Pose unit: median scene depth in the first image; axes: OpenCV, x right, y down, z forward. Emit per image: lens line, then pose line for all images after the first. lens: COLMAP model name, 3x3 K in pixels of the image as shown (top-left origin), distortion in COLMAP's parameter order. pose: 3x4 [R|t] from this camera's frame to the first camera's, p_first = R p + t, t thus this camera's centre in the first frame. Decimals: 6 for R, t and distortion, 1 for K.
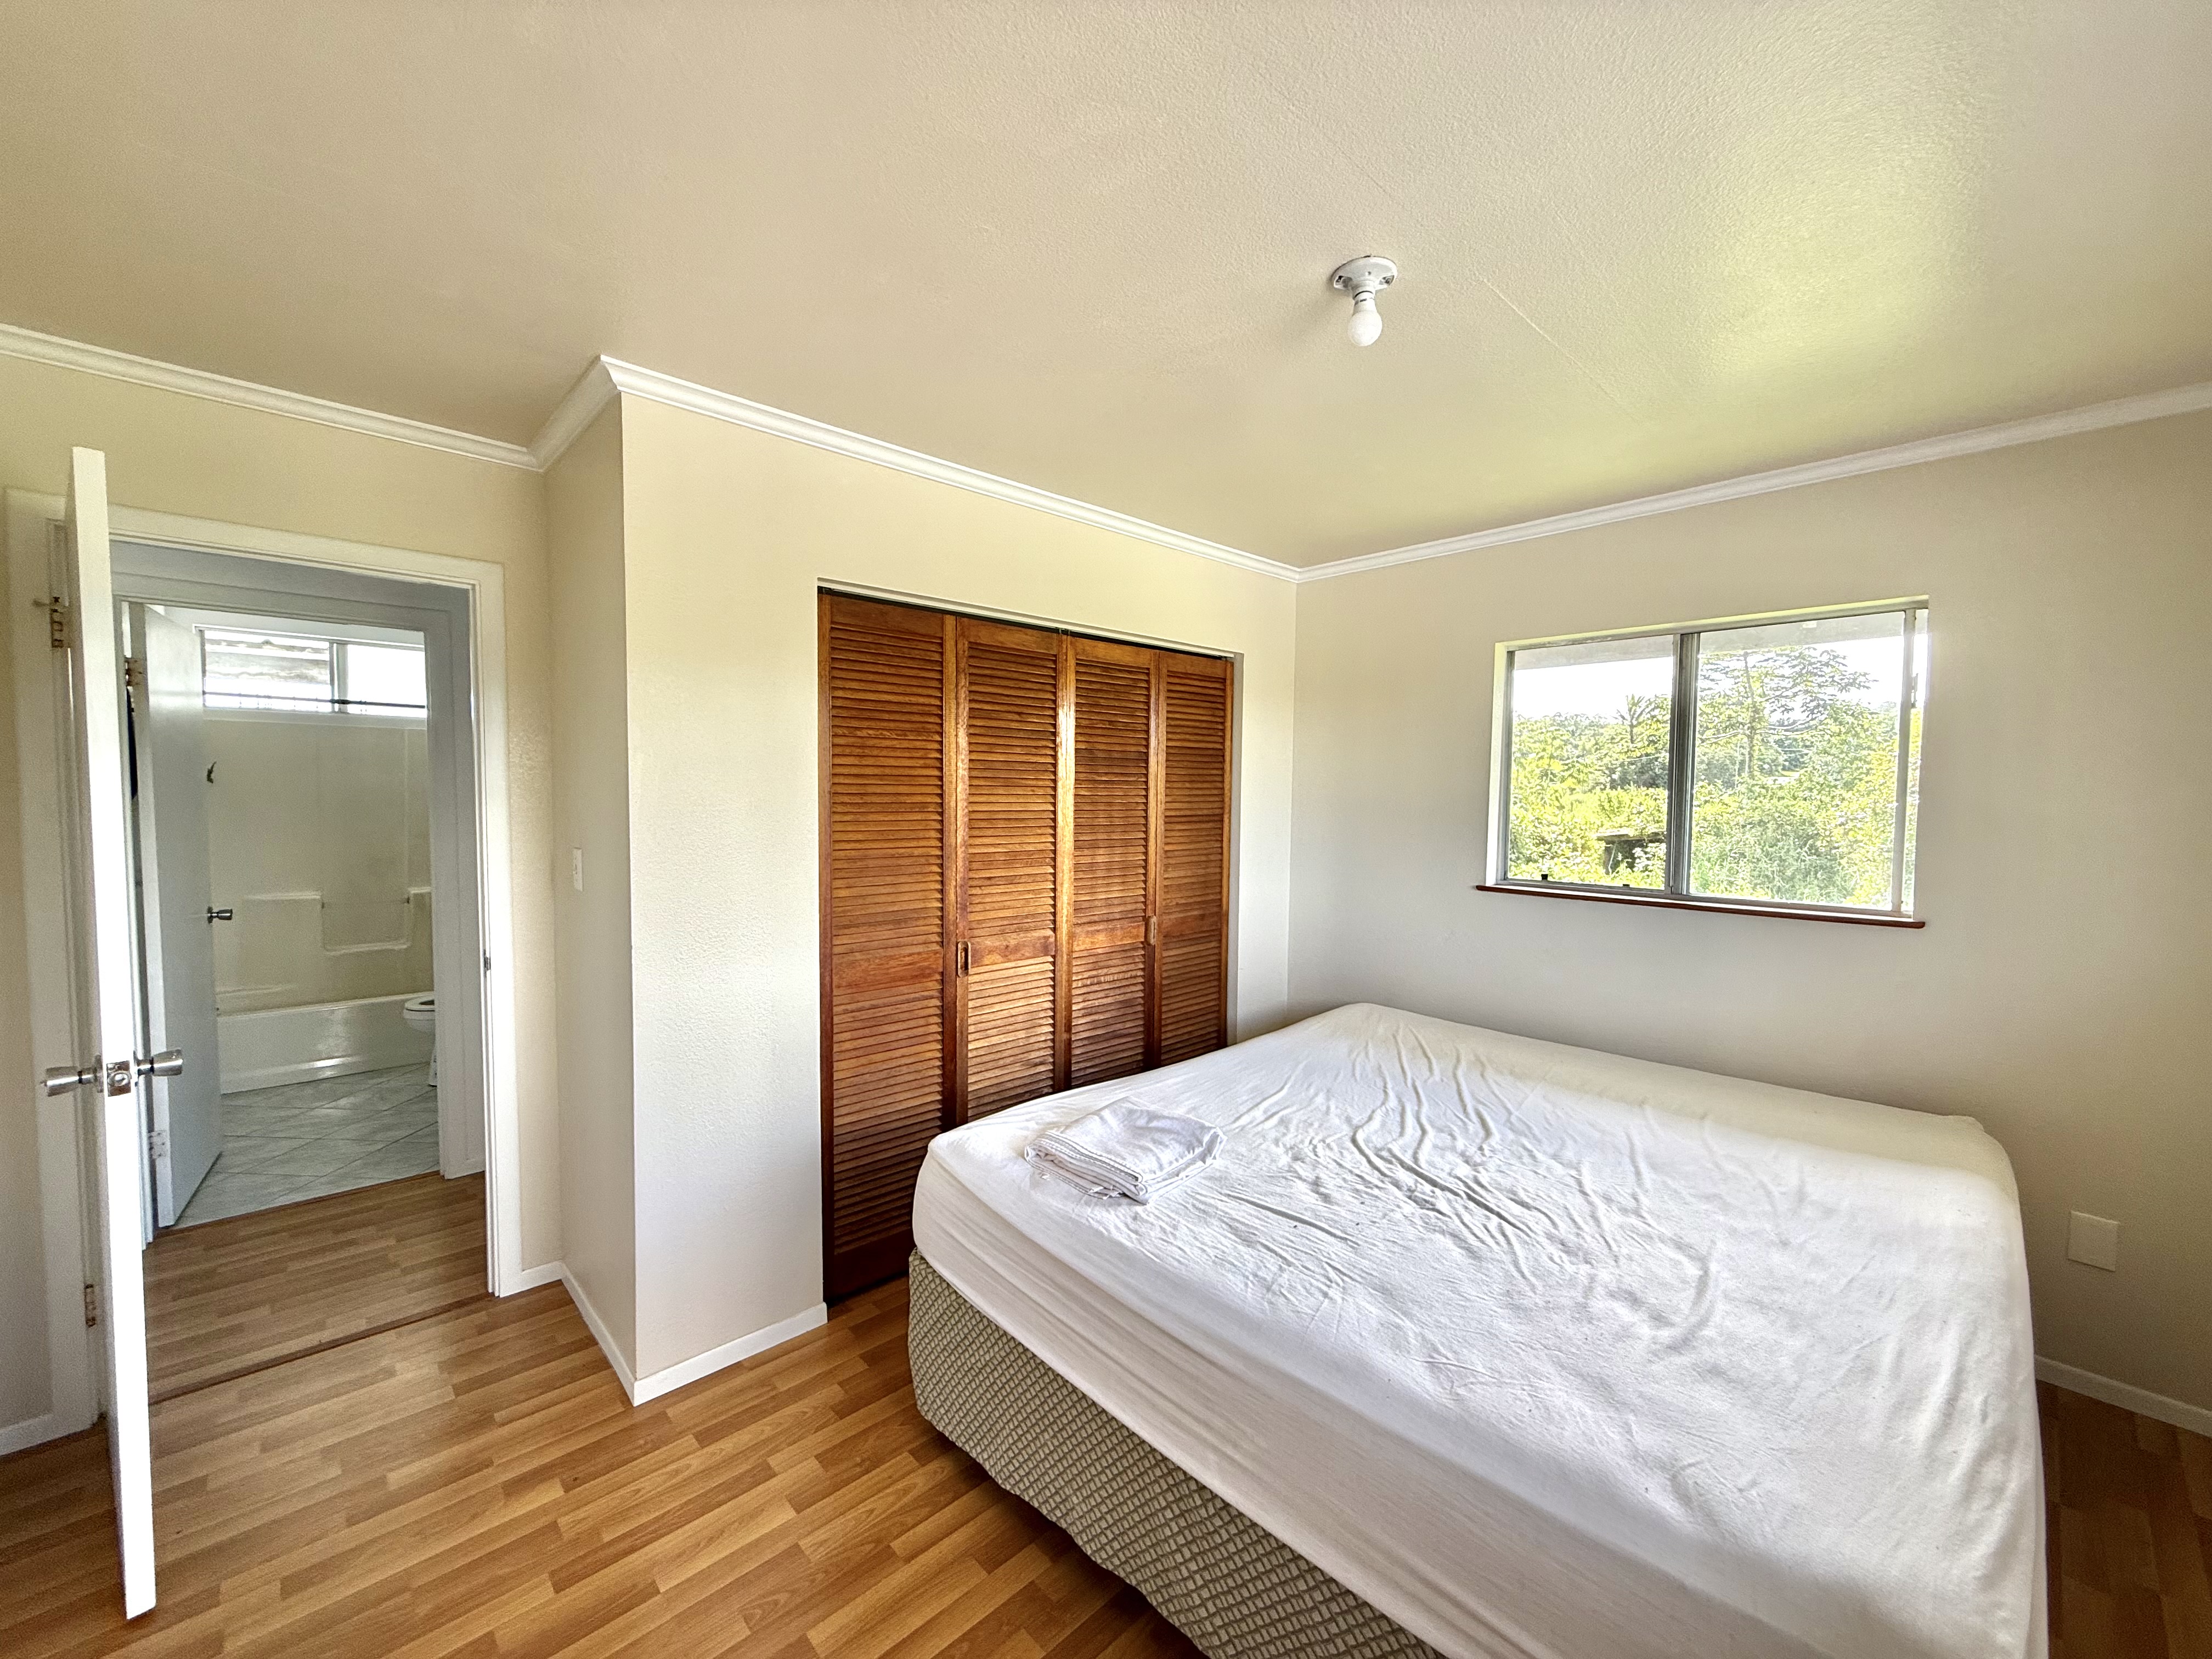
lens RADIAL K [[881.2, 0, 1105.7], [0, 881.2, 837.9], [0, 0, 1]] dist [-0.002391, 0.000621]
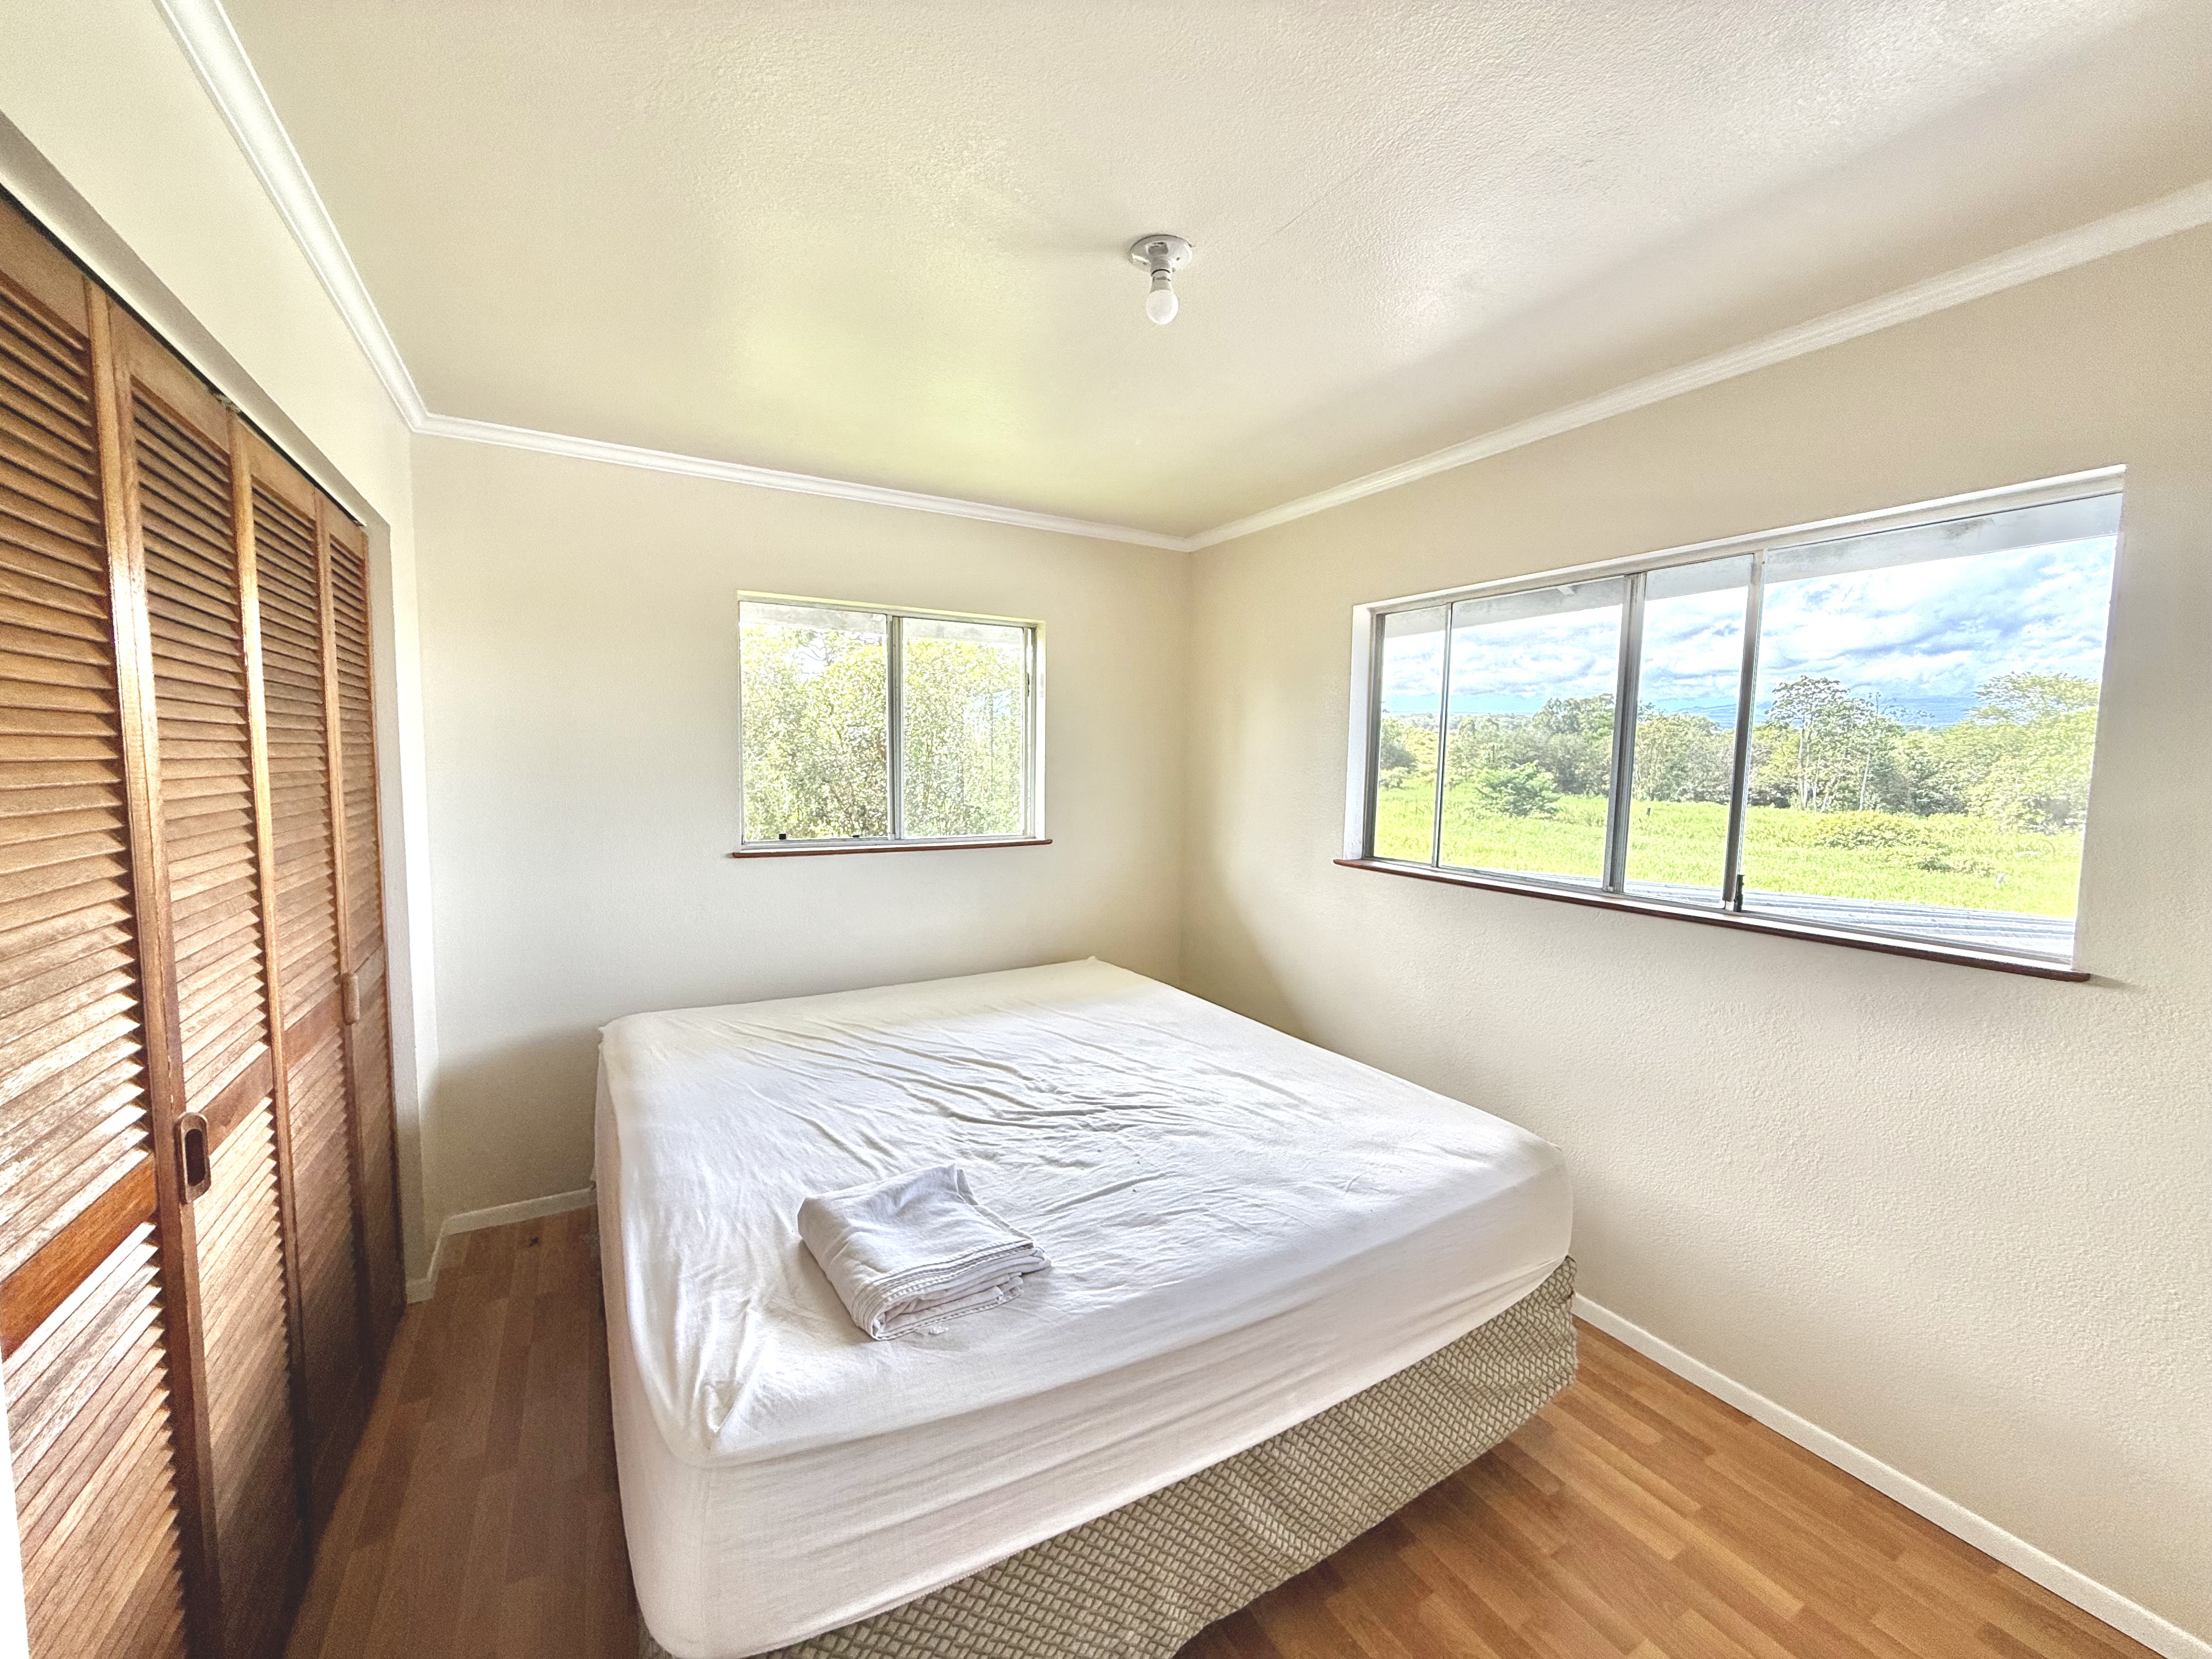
lens RADIAL K [[881.2, 0, 1096.2], [0, 881.2, 832.7], [0, 0, 1]] dist [-0.002391, 0.000621]
pose [[0.235608, -0.089426, 0.967725, -0.677459], [0.040691, 0.995792, 0.082113, -0.048858], [-0.970996, 0.020031, 0.238255, 0.729667]]
